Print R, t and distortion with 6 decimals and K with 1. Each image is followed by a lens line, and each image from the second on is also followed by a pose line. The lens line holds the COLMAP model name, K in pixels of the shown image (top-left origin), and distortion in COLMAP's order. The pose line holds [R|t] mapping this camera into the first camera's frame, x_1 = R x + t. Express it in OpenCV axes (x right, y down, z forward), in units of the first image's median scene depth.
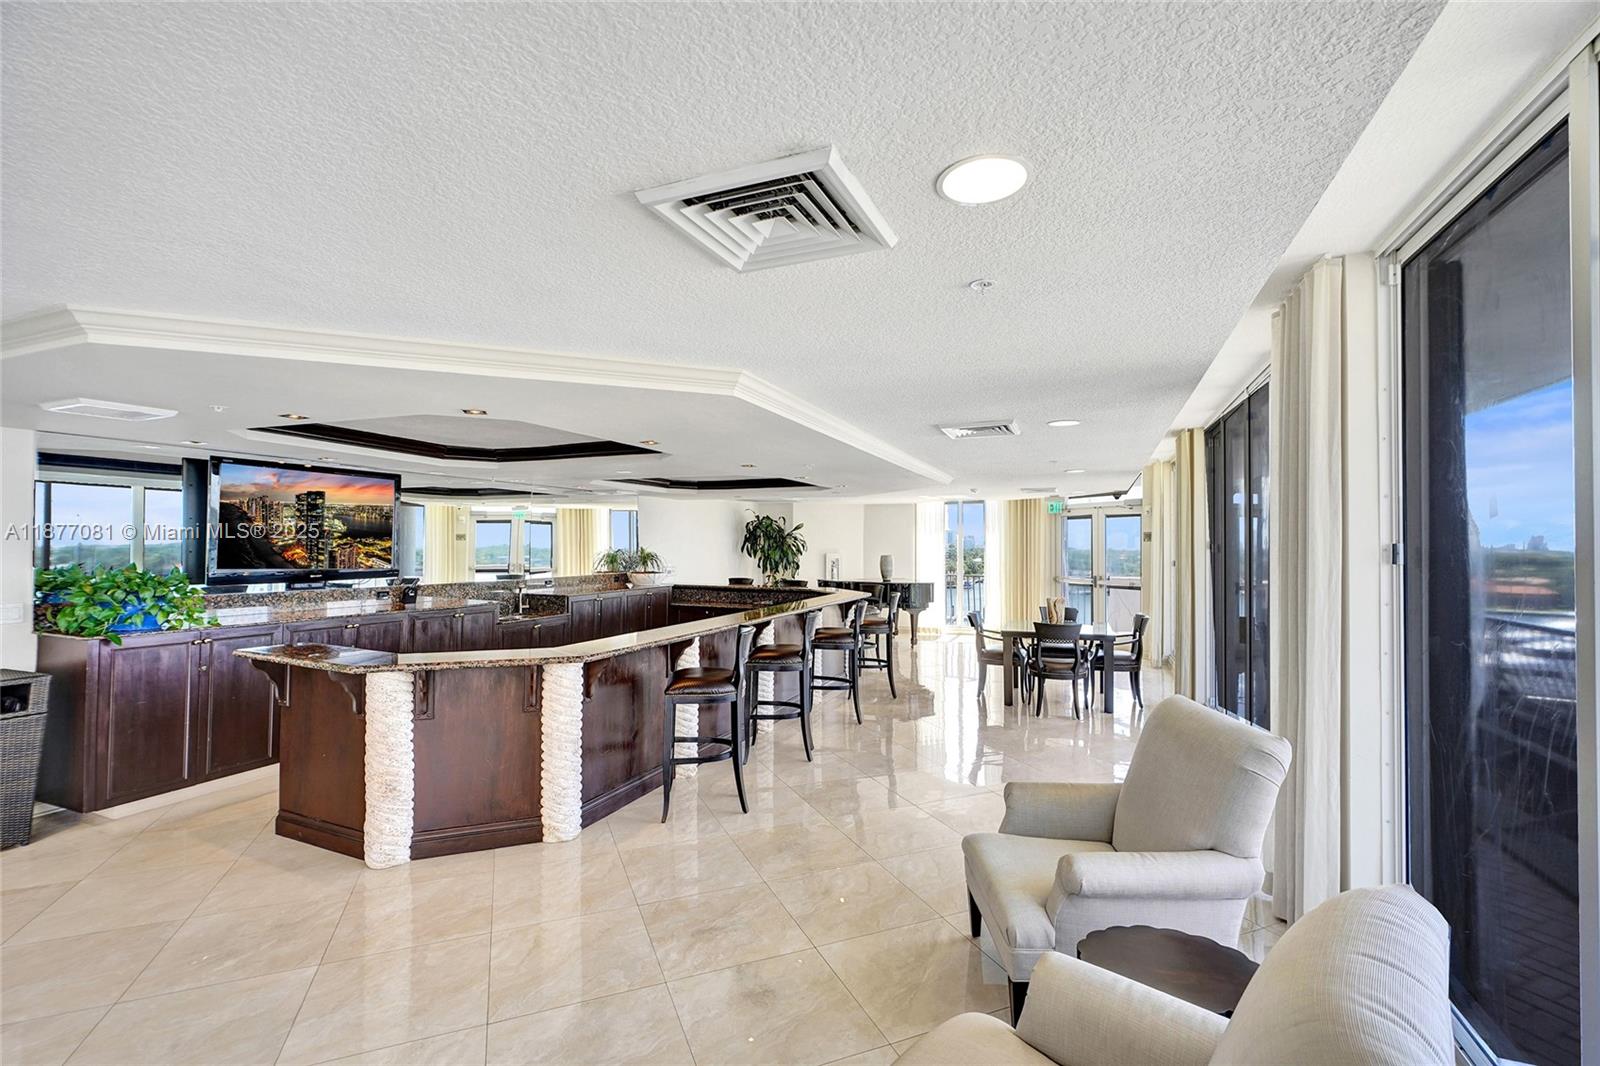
lens RADIAL K [[705.0, 0, 779.7], [0, 705.0, 540.3], [0, 0, 1]] dist [0.010047, 0.000627]
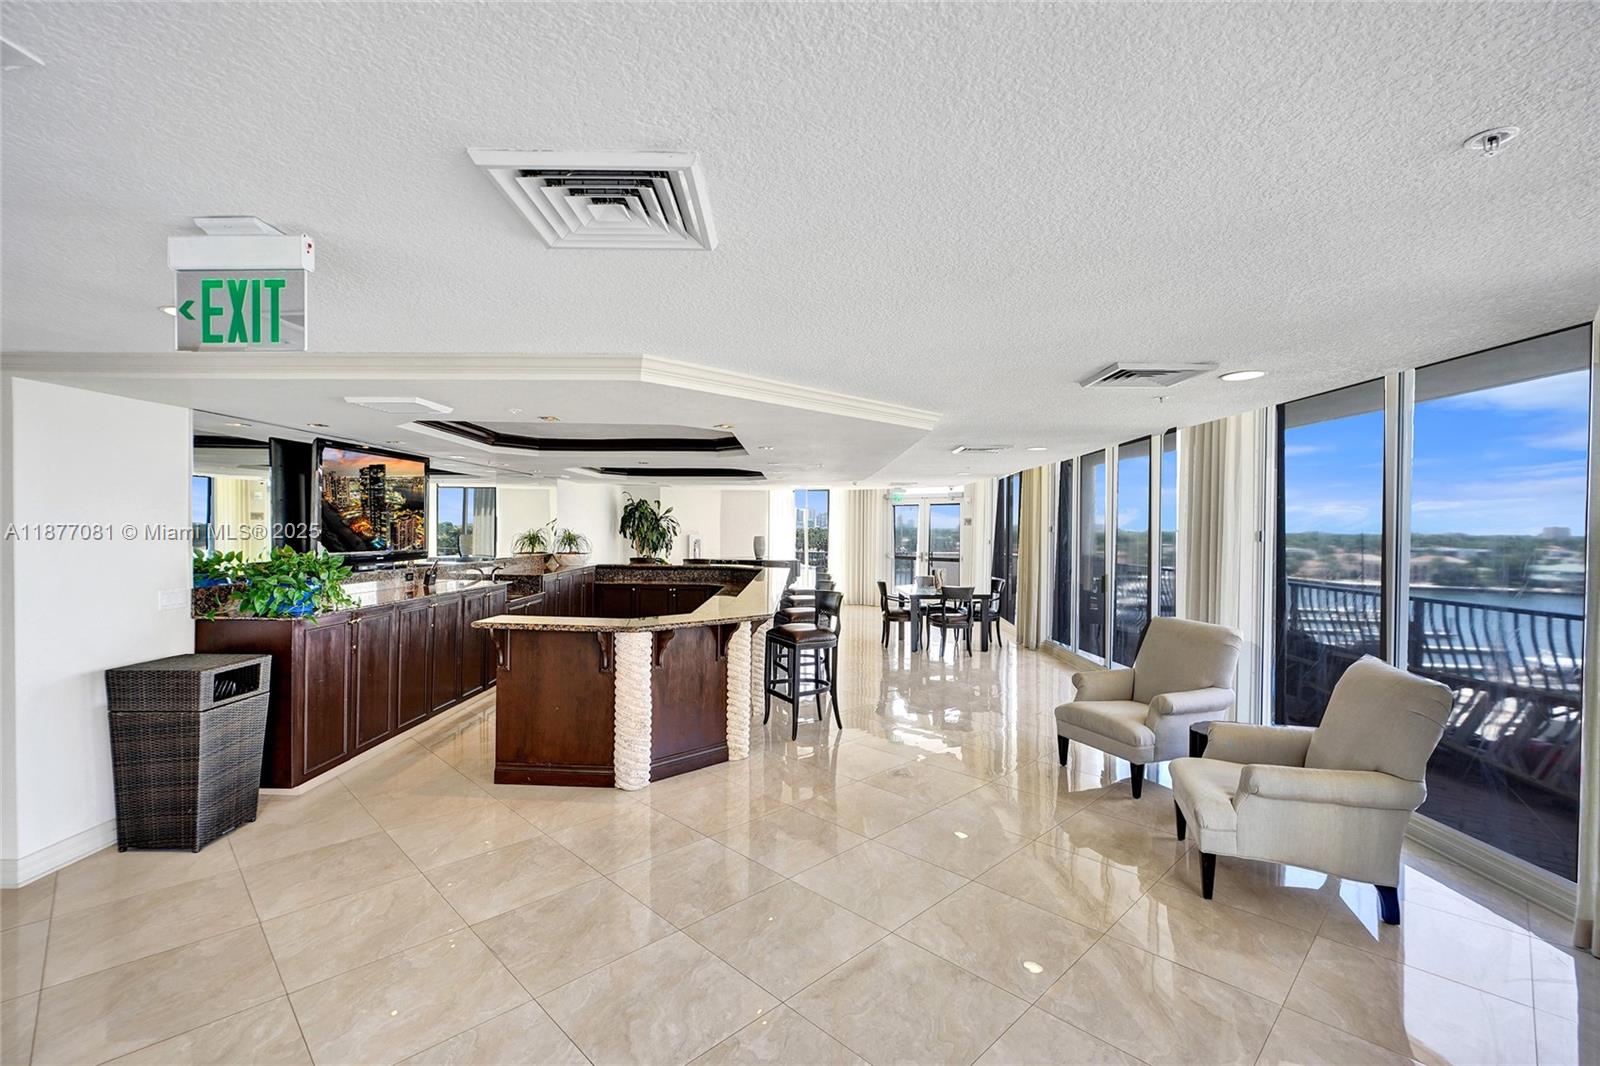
lens RADIAL K [[705.0, 0, 779.7], [0, 705.0, 540.3], [0, 0, 1]] dist [0.010047, 0.000627]
pose [[0.928850, -0.003637, 0.370439, -0.362995], [-0.006797, 0.999616, 0.026859, -0.004308], [-0.370394, -0.027466, 0.928469, -0.106393]]
